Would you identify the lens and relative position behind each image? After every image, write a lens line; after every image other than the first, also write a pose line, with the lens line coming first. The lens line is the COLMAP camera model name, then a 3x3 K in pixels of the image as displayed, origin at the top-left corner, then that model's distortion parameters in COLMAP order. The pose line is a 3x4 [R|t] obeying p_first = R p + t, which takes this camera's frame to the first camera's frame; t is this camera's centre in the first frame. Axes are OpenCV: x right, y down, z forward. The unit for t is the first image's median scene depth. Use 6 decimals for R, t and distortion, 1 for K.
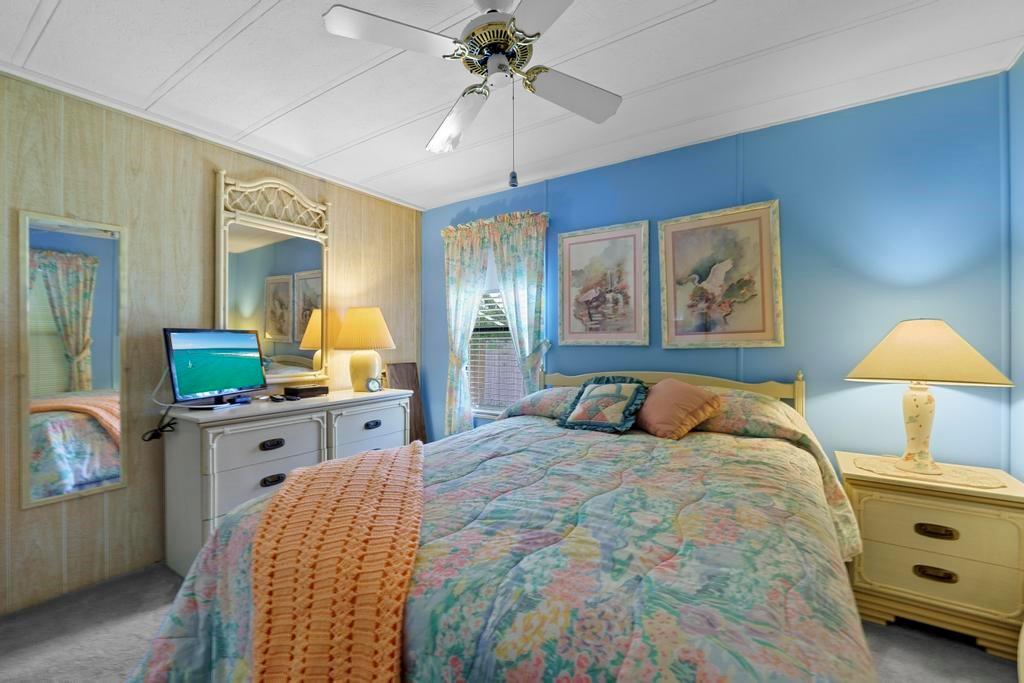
lens RADIAL K [[430.8, 0, 508.0], [0, 430.8, 339.6], [0, 0, 1]] dist [-0.007338, 0.000386]
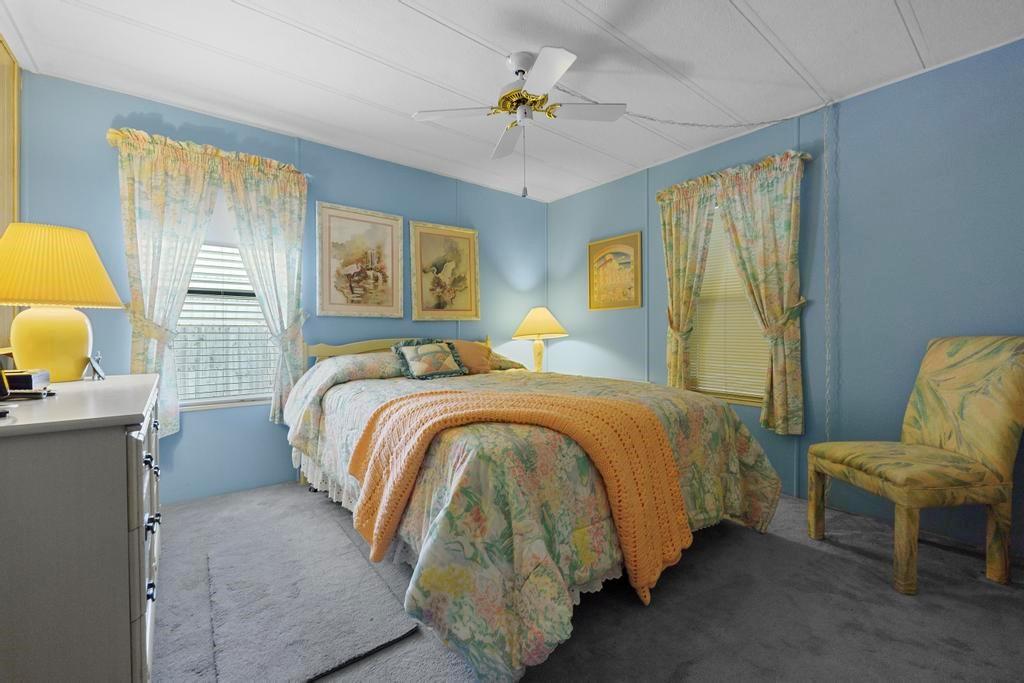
lens RADIAL K [[430.8, 0, 511.7], [0, 430.8, 338.2], [0, 0, 1]] dist [-0.007338, 0.000386]
pose [[0.297236, -0.002863, 0.954800, -0.752792], [-0.002542, 0.999990, 0.003790, 0.065920], [-0.954801, -0.003553, 0.297226, 0.321749]]
